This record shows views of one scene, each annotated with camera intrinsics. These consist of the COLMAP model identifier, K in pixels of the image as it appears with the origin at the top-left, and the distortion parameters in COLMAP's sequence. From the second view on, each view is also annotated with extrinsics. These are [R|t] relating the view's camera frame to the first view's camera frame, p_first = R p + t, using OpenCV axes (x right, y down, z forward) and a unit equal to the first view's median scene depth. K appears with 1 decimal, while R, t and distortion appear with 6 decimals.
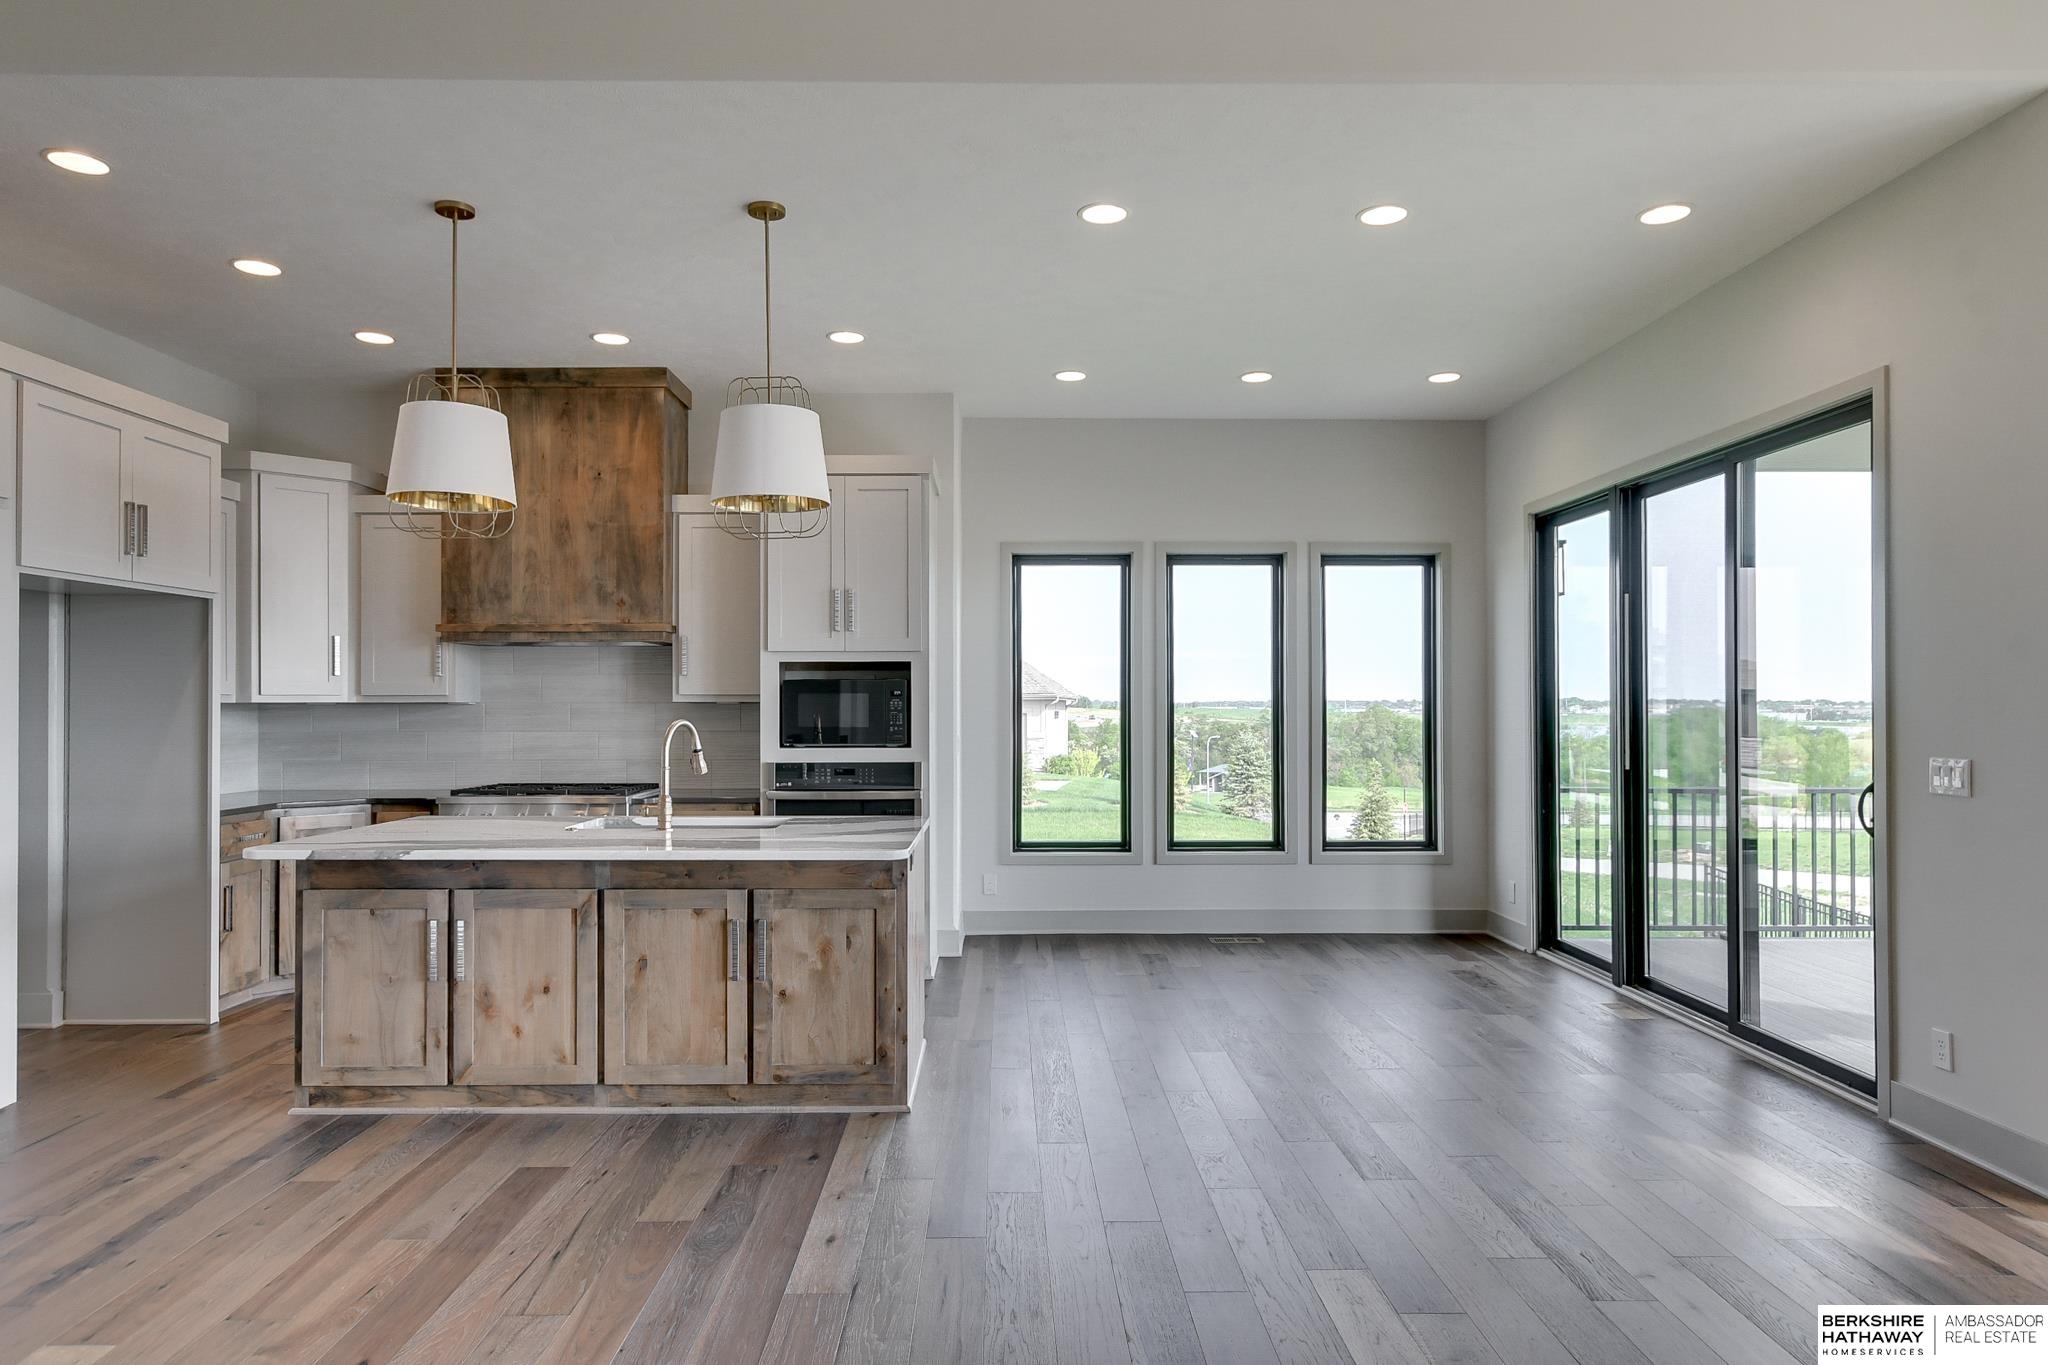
lens RADIAL K [[1268.5, 0, 1027.3], [0, 1268.5, 695.1], [0, 0, 1]] dist [0.000395, 0.018755]
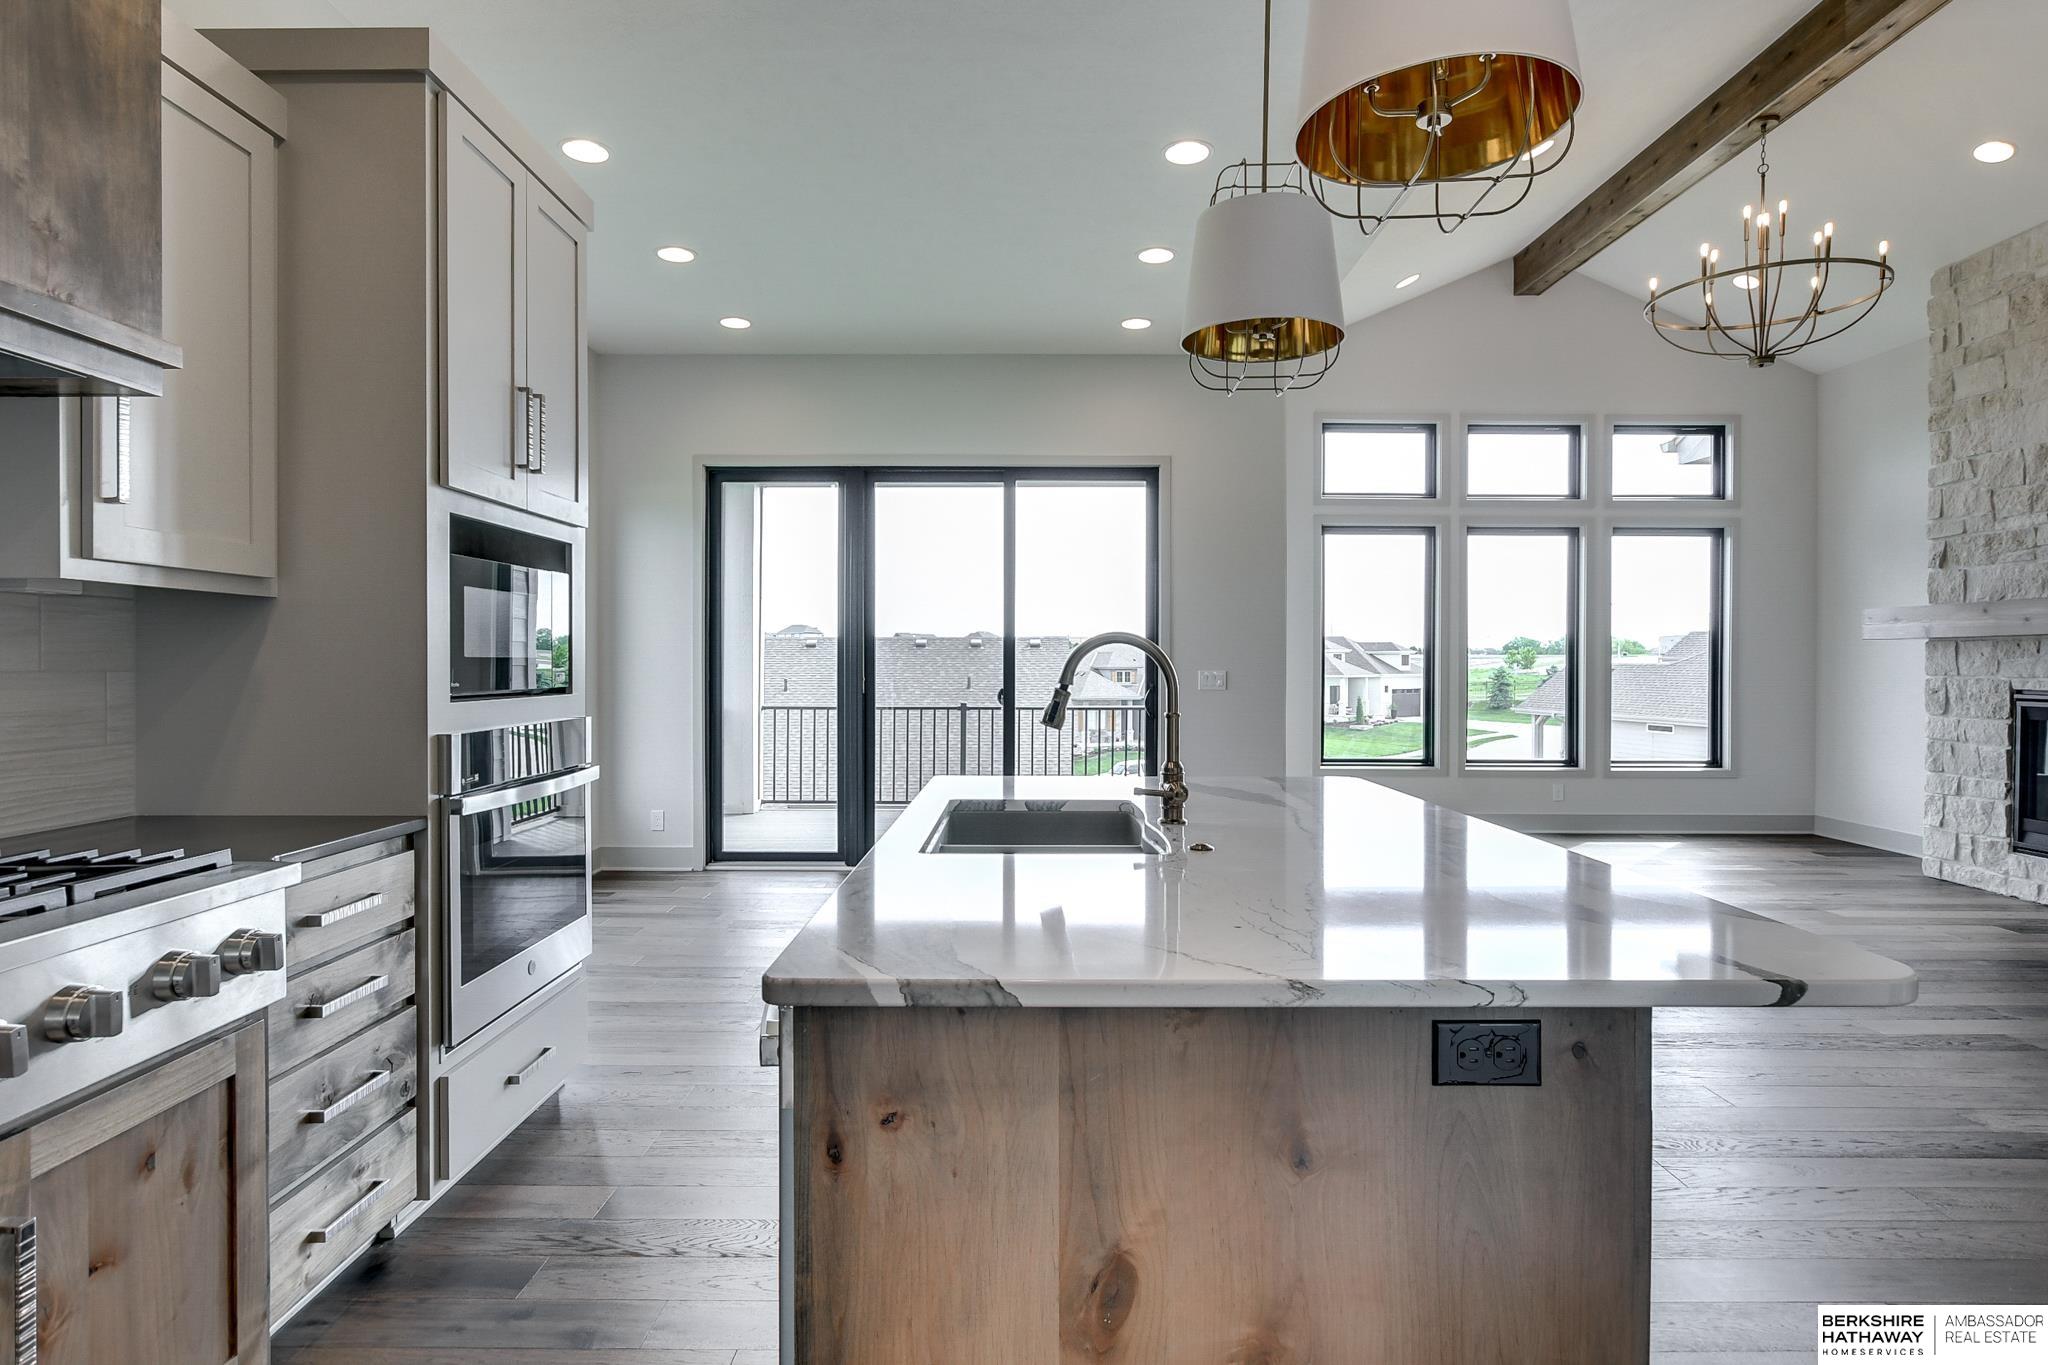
lens RADIAL K [[1099.2, 0, 1045.2], [0, 1099.2, 671.1], [0, 0, 1]] dist [-0.006317, 0.005762]
pose [[0.012339, -0.008514, 0.999888, -0.579836], [-0.009986, 0.999913, 0.008638, 0.023097], [-0.999874, -0.010092, 0.012253, 0.760533]]
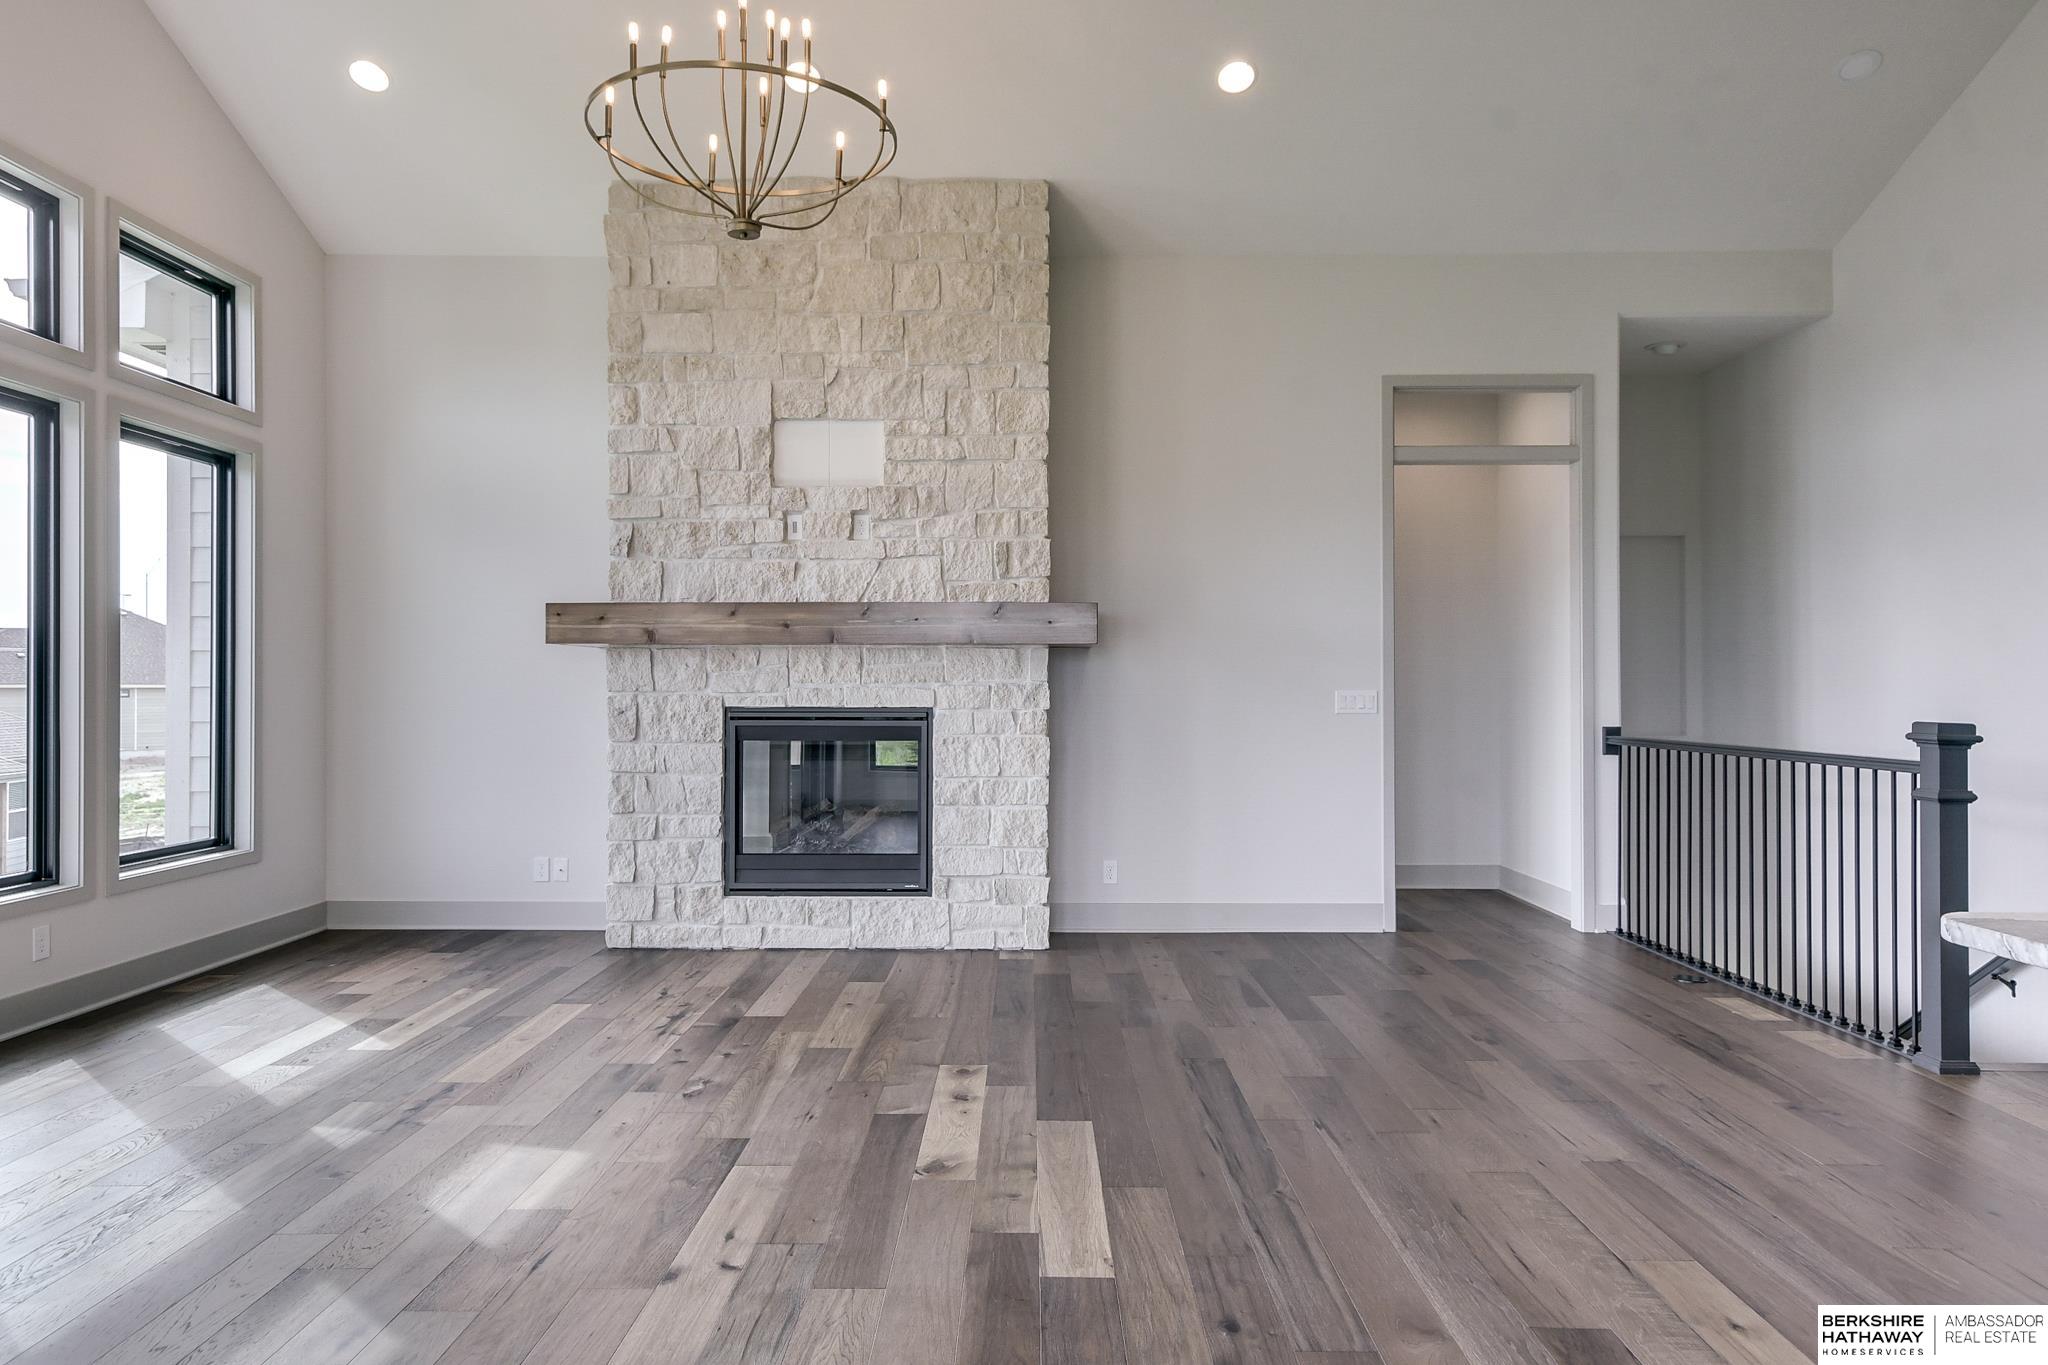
lens RADIAL K [[1357.6, 0, 1024.9], [0, 1357.6, 678.6], [0, 0, 1]] dist [0.000352, 0.029852]
pose [[-0.999403, 0.000225, 0.034557, 0.119588], [-0.000265, 0.999899, -0.014196, 0.032091], [-0.034556, -0.014197, -0.999302, 0.932372]]
